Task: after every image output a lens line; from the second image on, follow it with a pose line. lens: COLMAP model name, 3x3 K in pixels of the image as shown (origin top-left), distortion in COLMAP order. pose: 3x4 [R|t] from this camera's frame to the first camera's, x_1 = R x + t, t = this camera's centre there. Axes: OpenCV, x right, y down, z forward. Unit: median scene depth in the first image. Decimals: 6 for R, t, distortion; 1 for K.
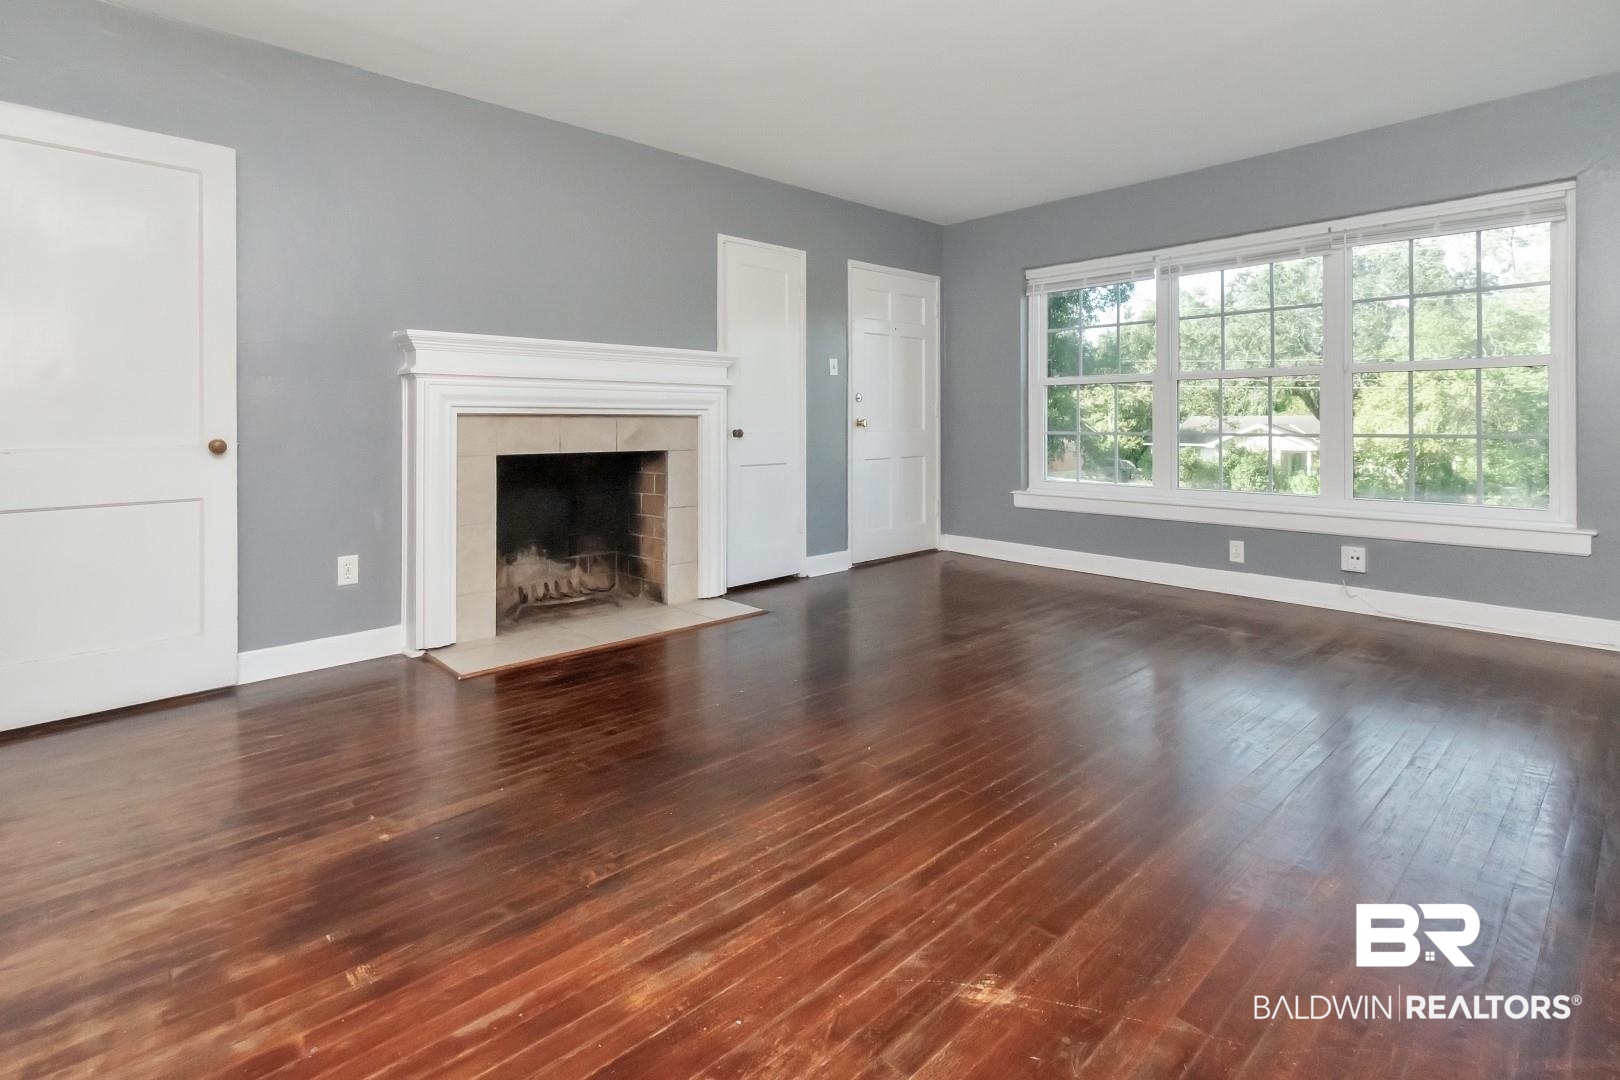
lens RADIAL K [[816.3, 0, 806.3], [0, 816.3, 412.9], [0, 0, 1]] dist [0.002381, 0.002714]
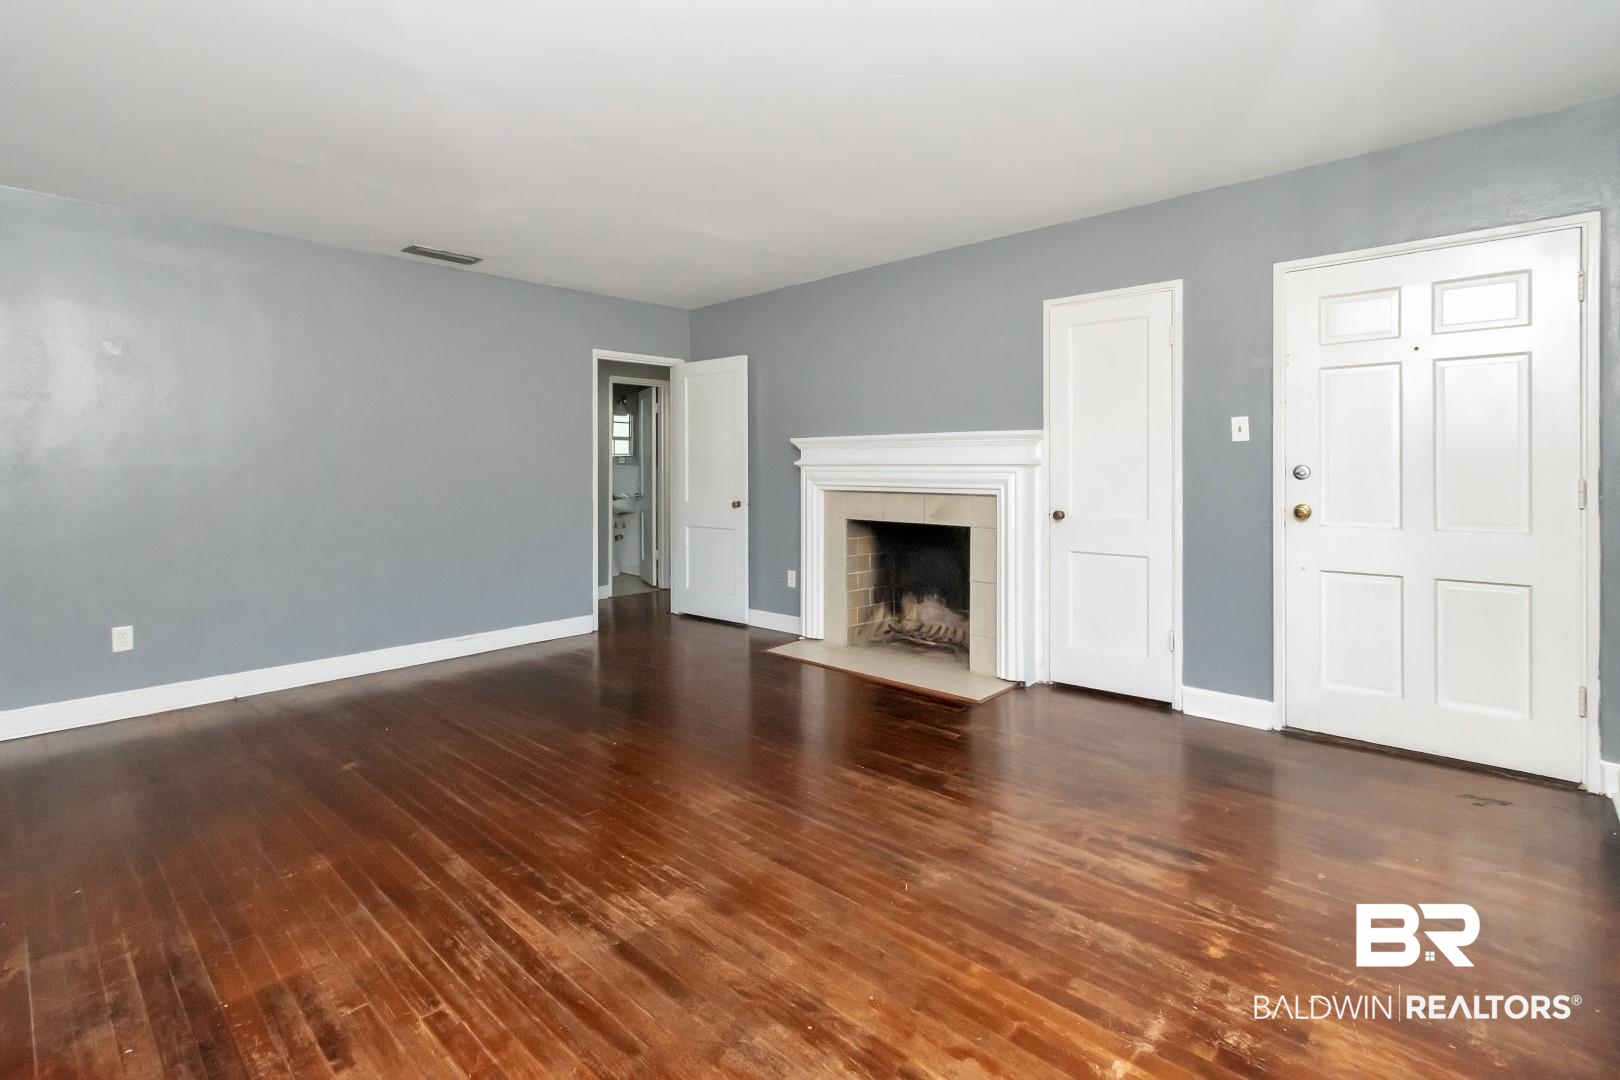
lens RADIAL K [[754.4, 0, 782.9], [0, 754.4, 466.4], [0, 0, 1]] dist [0.006222, -0.000694]
pose [[0.045548, 0.003112, -0.998957, 0.790823], [0.015436, 0.999874, 0.003819, -0.039831], [0.998843, -0.015594, 0.045495, 0.700789]]
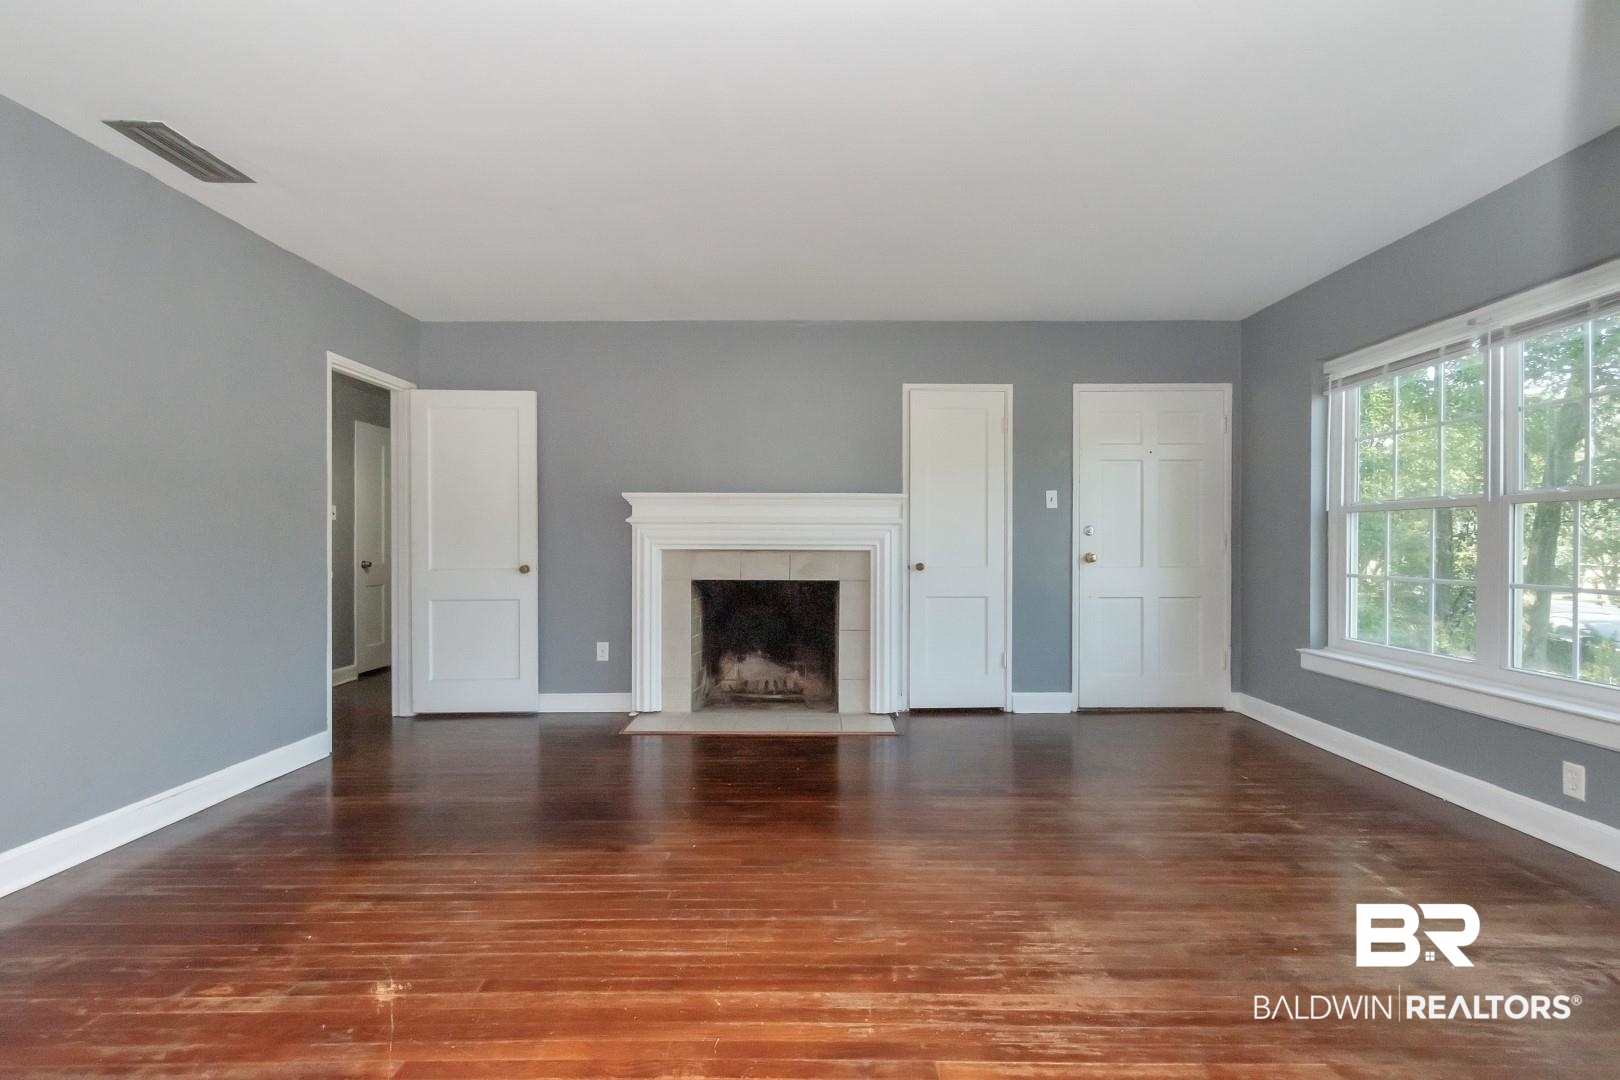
lens RADIAL K [[754.4, 0, 801.5], [0, 754.4, 543.0], [0, 0, 1]] dist [0.006222, -0.000694]
pose [[0.716548, 0.005600, -0.697515, 0.531862], [0.003955, 0.999919, 0.012091, -0.020361], [0.697526, -0.011423, 0.716468, 0.190537]]
